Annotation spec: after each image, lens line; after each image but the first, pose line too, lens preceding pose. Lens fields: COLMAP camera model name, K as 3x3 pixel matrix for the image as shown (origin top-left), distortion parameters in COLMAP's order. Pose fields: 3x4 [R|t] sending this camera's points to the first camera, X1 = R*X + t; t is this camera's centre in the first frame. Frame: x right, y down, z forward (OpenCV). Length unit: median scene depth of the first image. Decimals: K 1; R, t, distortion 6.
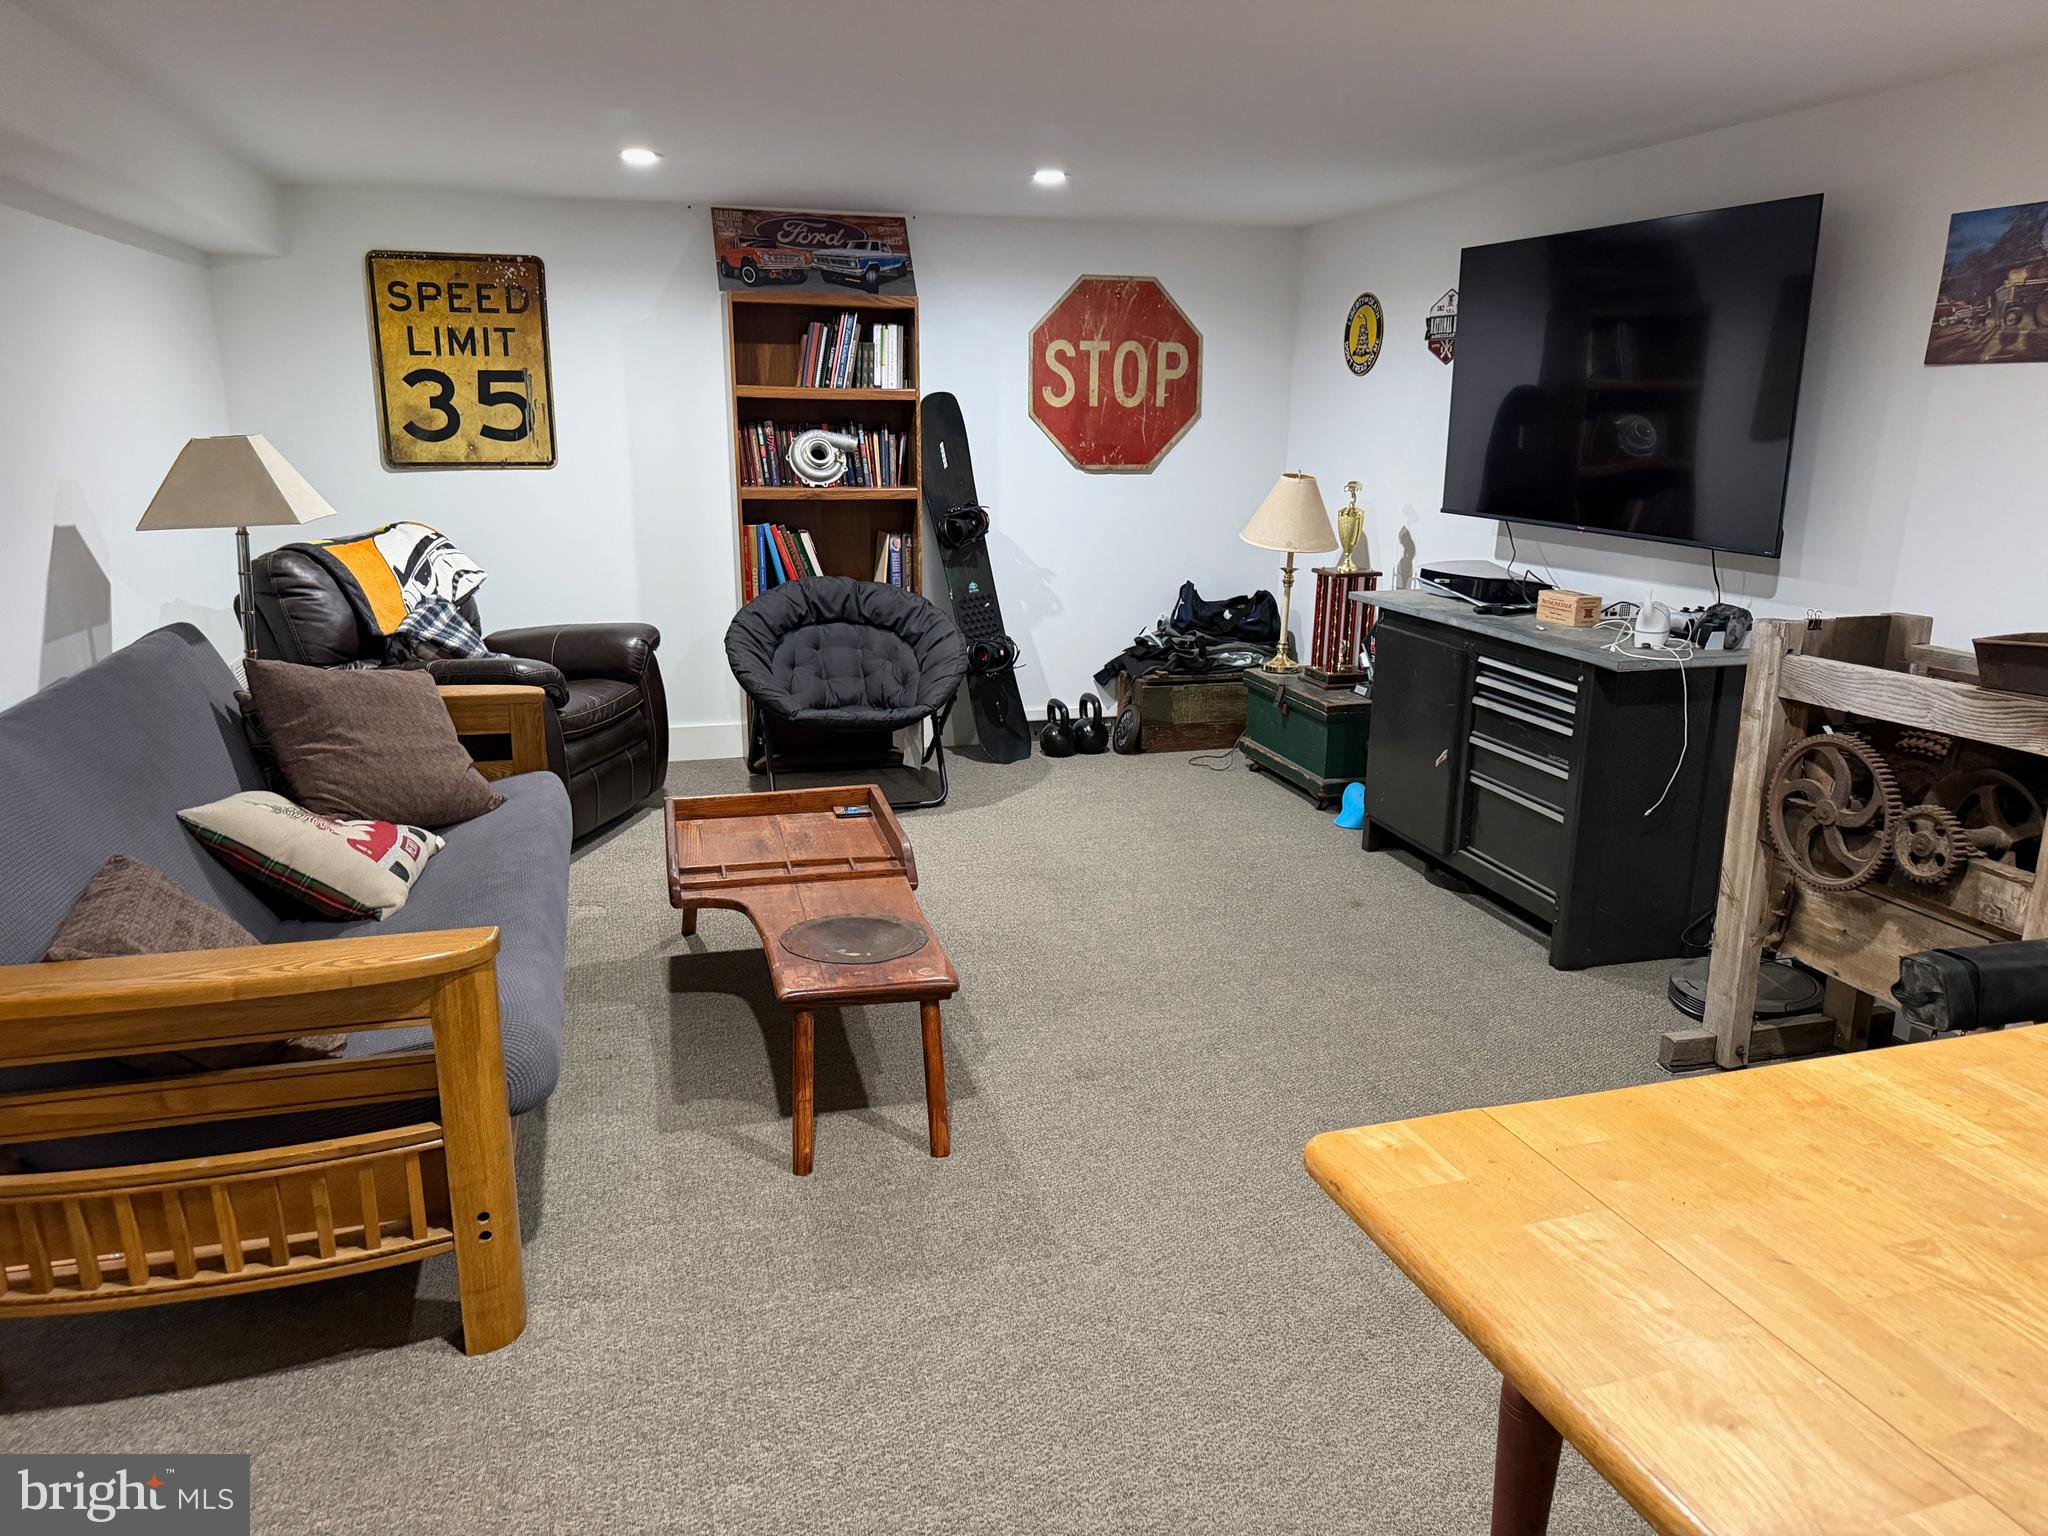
lens RADIAL K [[1457.1, 0, 999.0], [0, 1457.1, 813.5], [0, 0, 1]] dist [0.059202, -0.067722]
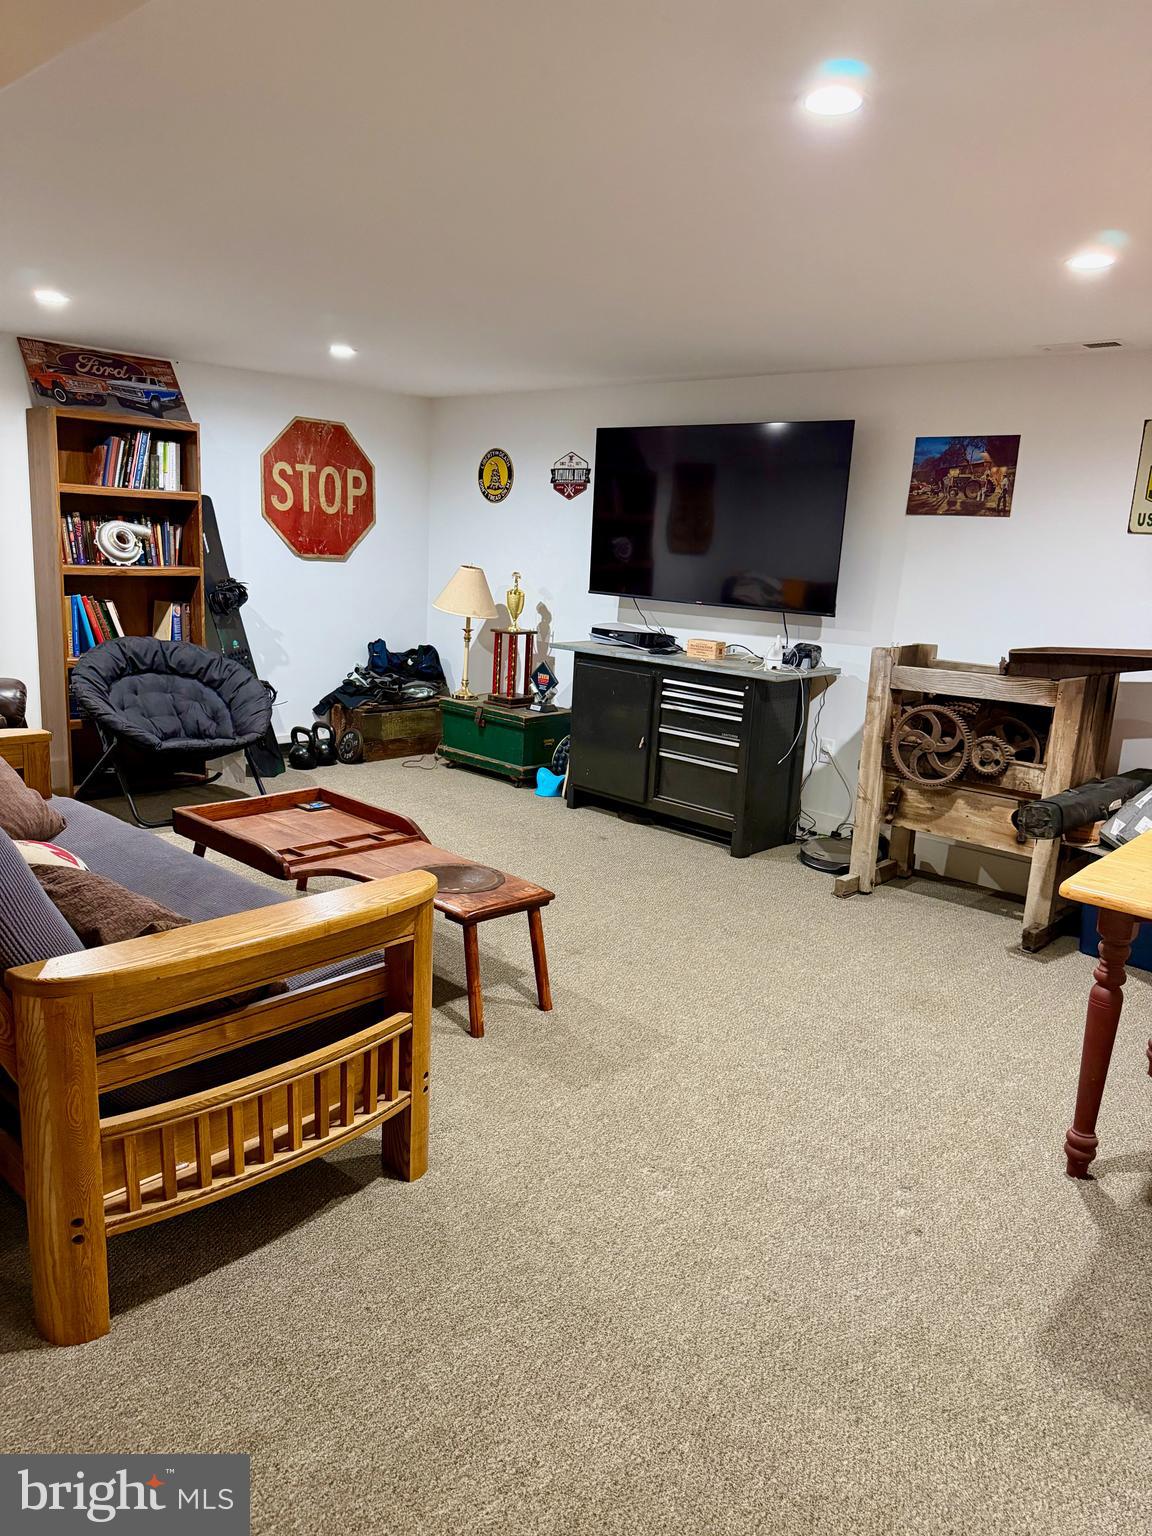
lens RADIAL K [[1100.8, 0, 560.1], [0, 1100.8, 781.1], [0, 0, 1]] dist [0.187292, -0.375002]
pose [[0.855039, -0.080918, 0.512212, -0.314107], [0.099475, 0.995001, -0.008866, 0.005311], [-0.508934, 0.058534, 0.858813, -0.003434]]
